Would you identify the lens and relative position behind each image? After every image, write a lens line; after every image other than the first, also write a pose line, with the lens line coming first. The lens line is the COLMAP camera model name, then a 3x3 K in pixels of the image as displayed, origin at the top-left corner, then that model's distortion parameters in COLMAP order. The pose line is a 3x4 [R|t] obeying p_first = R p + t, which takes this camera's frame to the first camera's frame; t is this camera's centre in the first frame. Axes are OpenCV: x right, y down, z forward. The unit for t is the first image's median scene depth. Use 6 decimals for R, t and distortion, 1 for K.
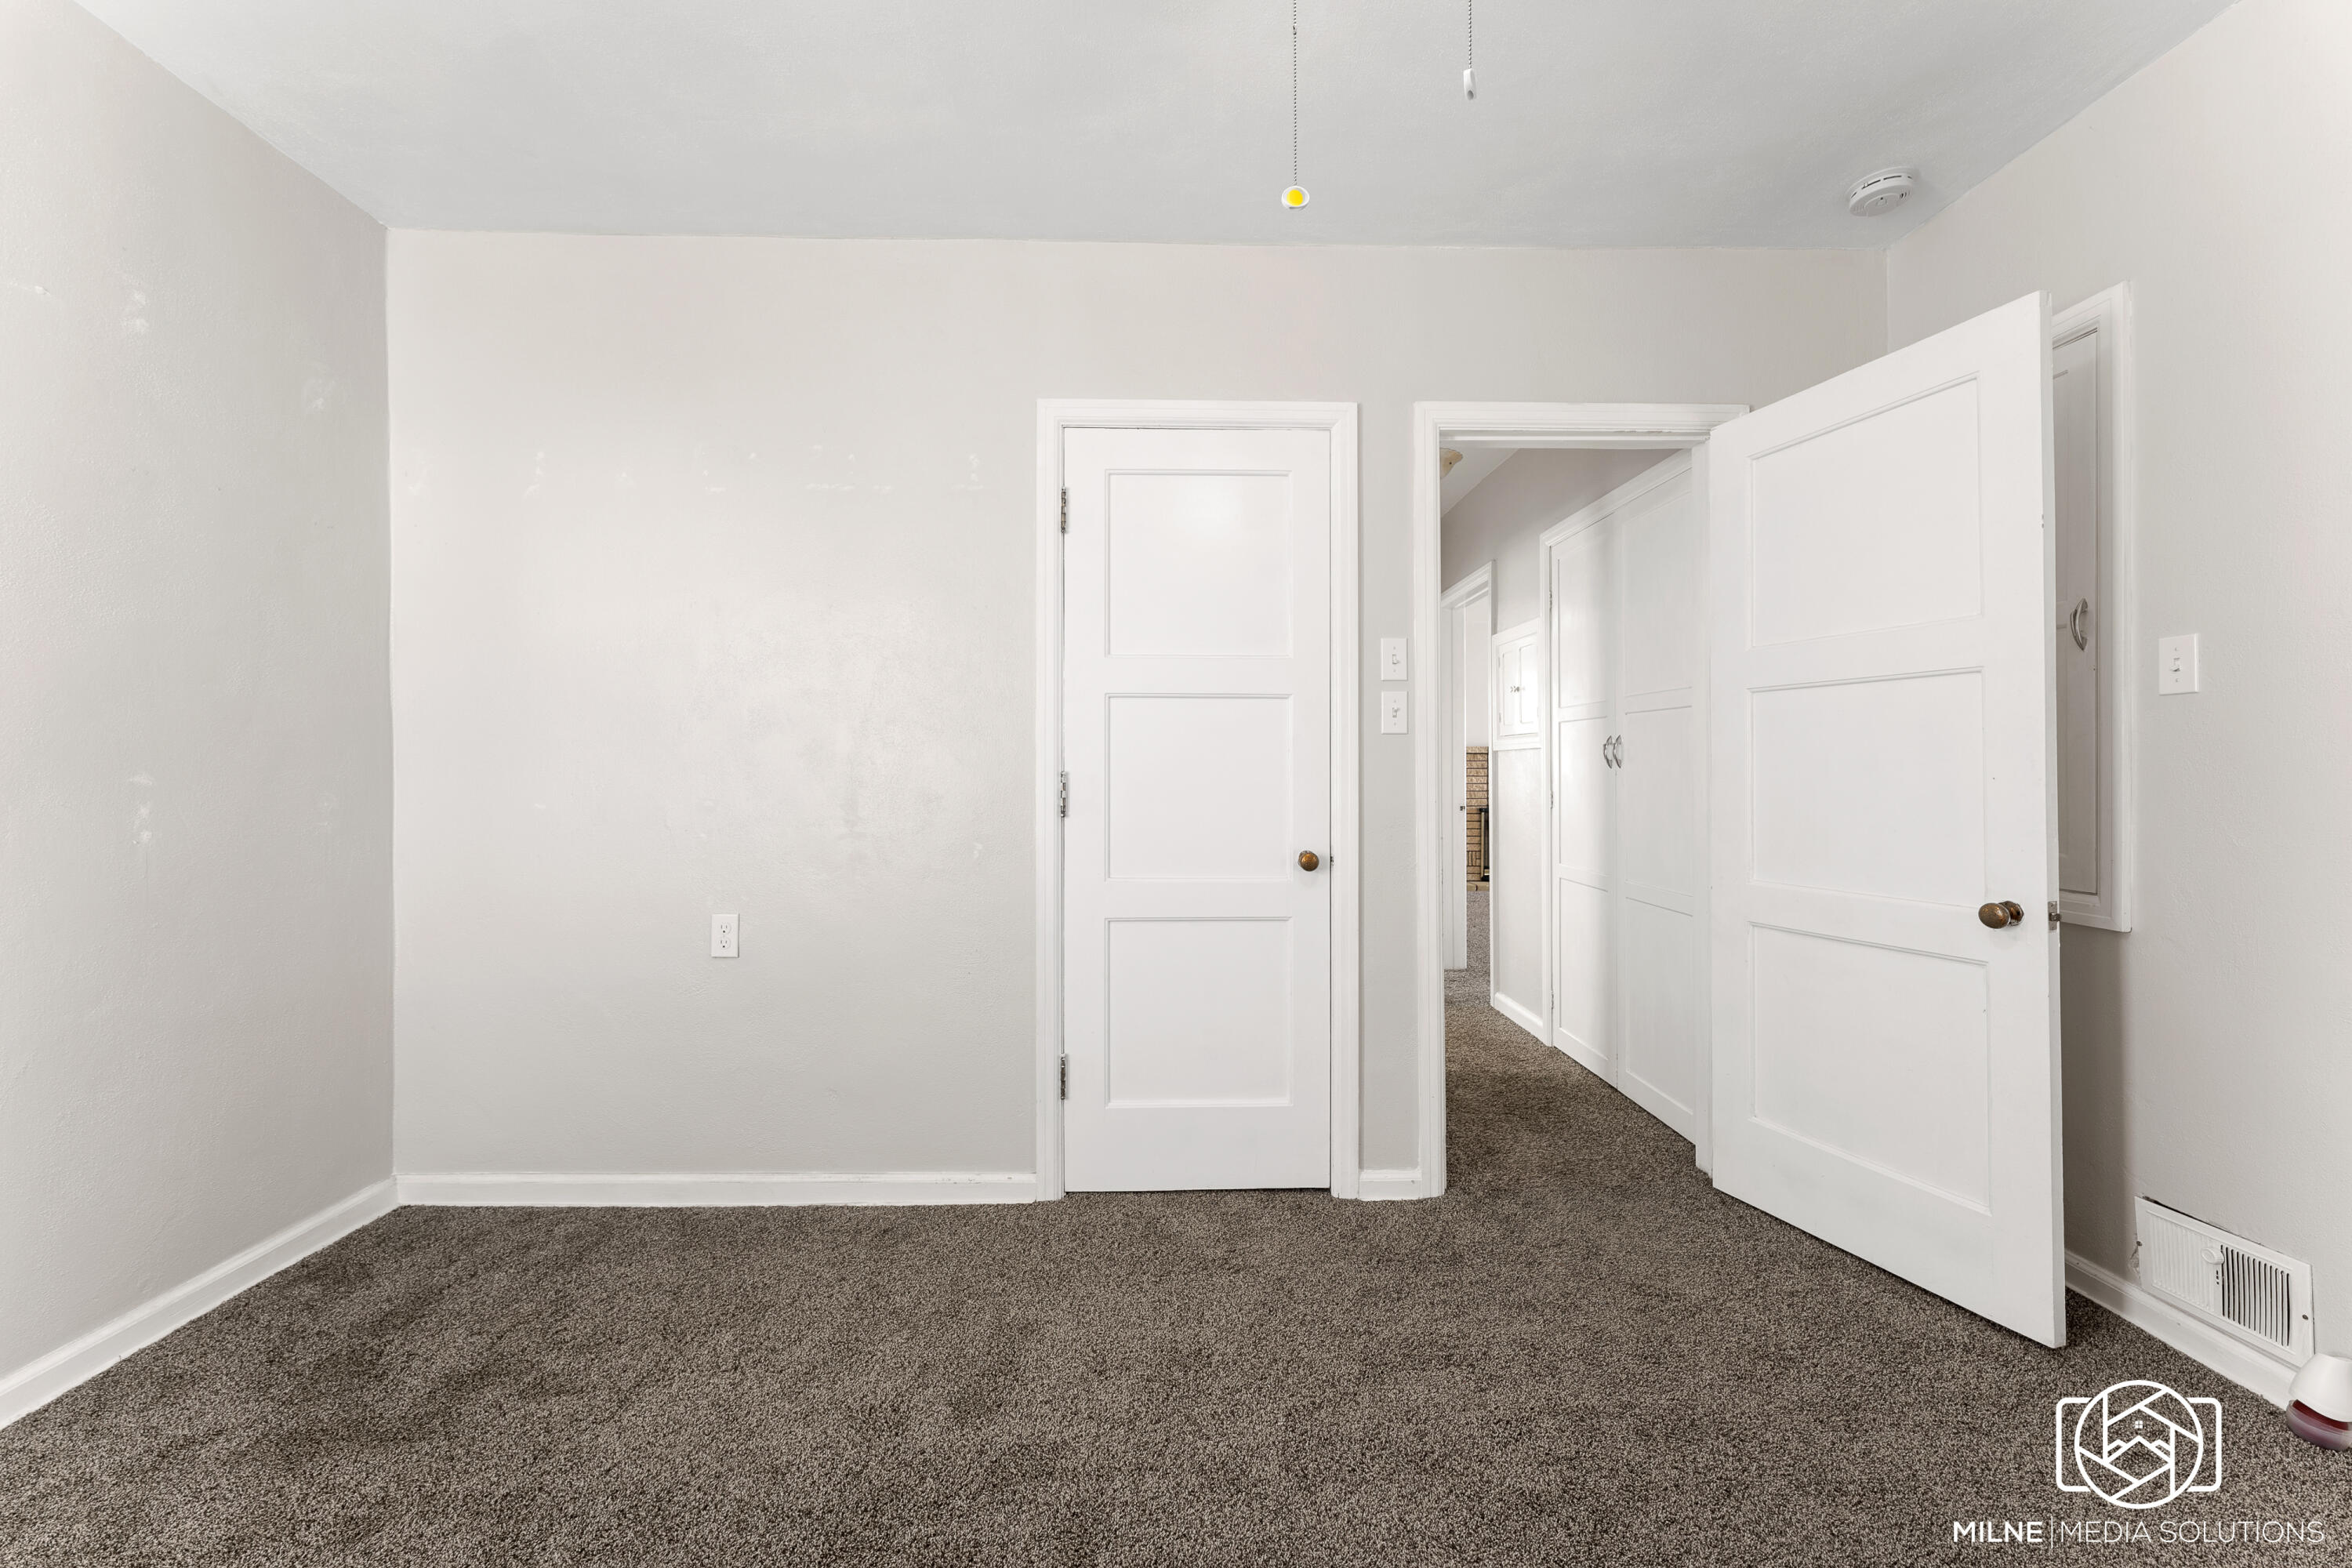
lens RADIAL K [[946.2, 0, 1175.3], [0, 946.2, 774.0], [0, 0, 1]] dist [0.000932, 0.000413]
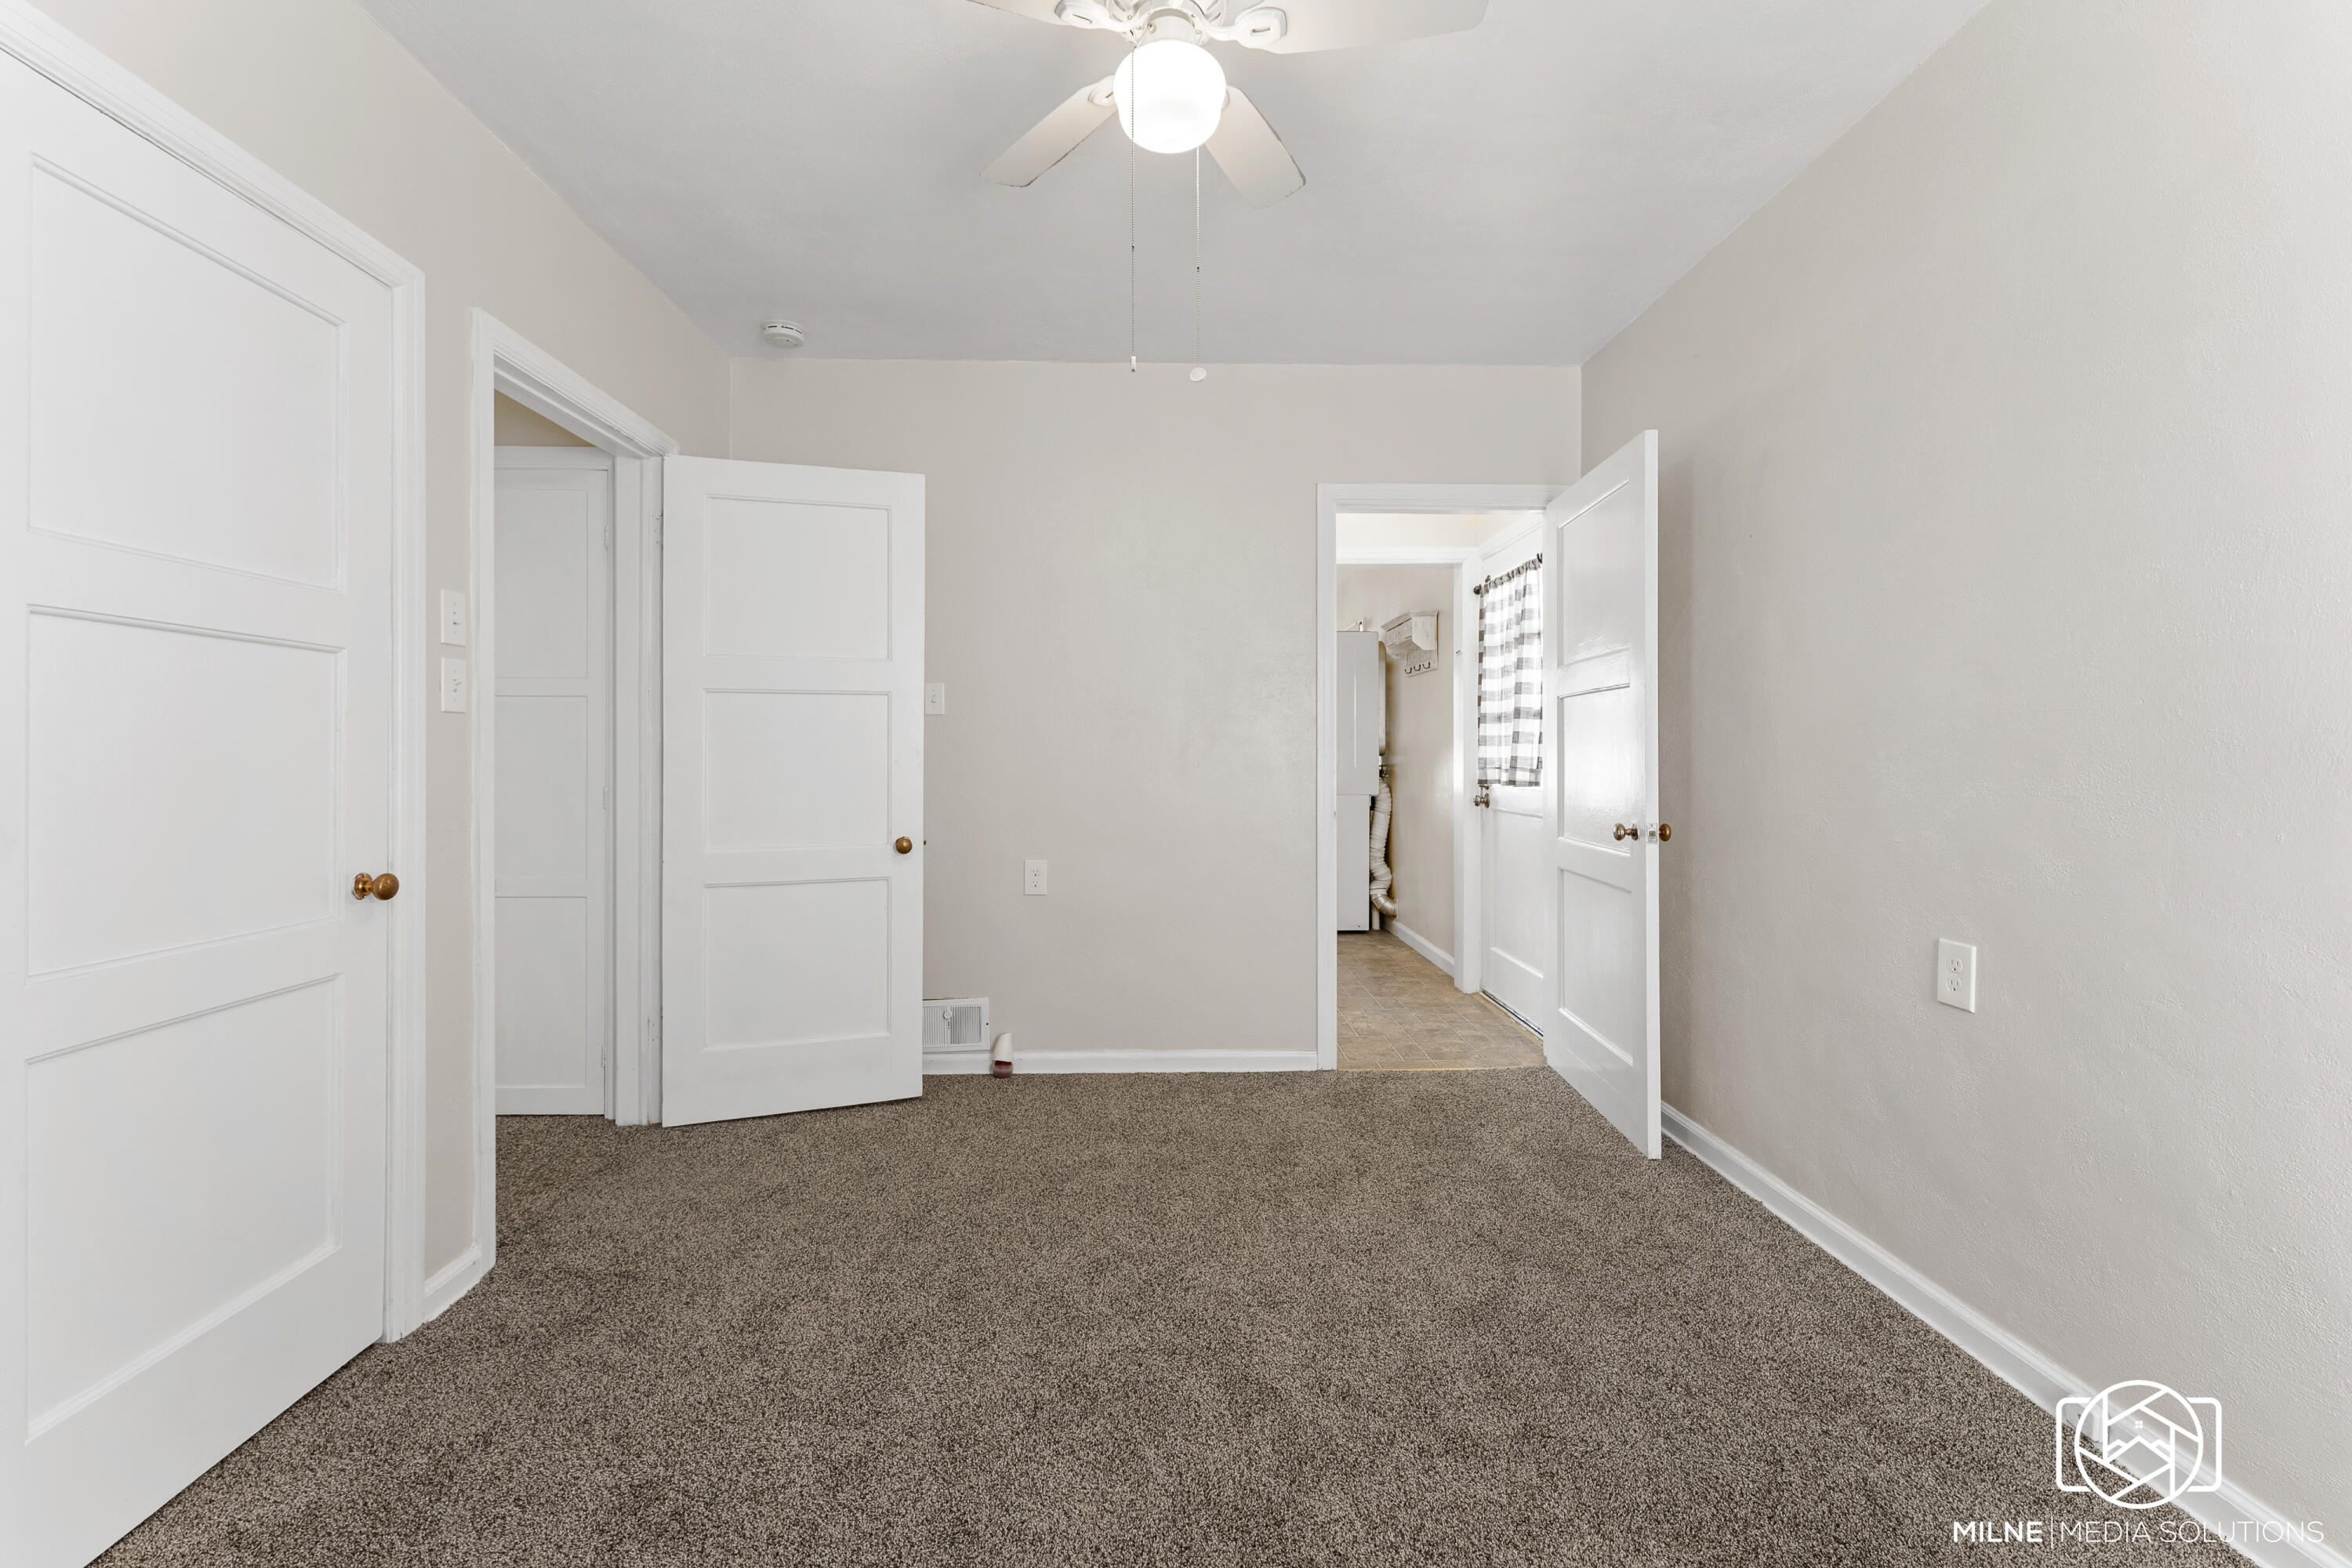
lens RADIAL K [[959.1, 0, 1175.5], [0, 959.1, 752.5], [0, 0, 1]] dist [0.000577, 0.000117]
pose [[-0.012887, 0.002038, 0.999915, -0.588479], [0.004065, 0.999990, -0.001986, -0.004696], [-0.999909, 0.004039, -0.012895, 0.410332]]
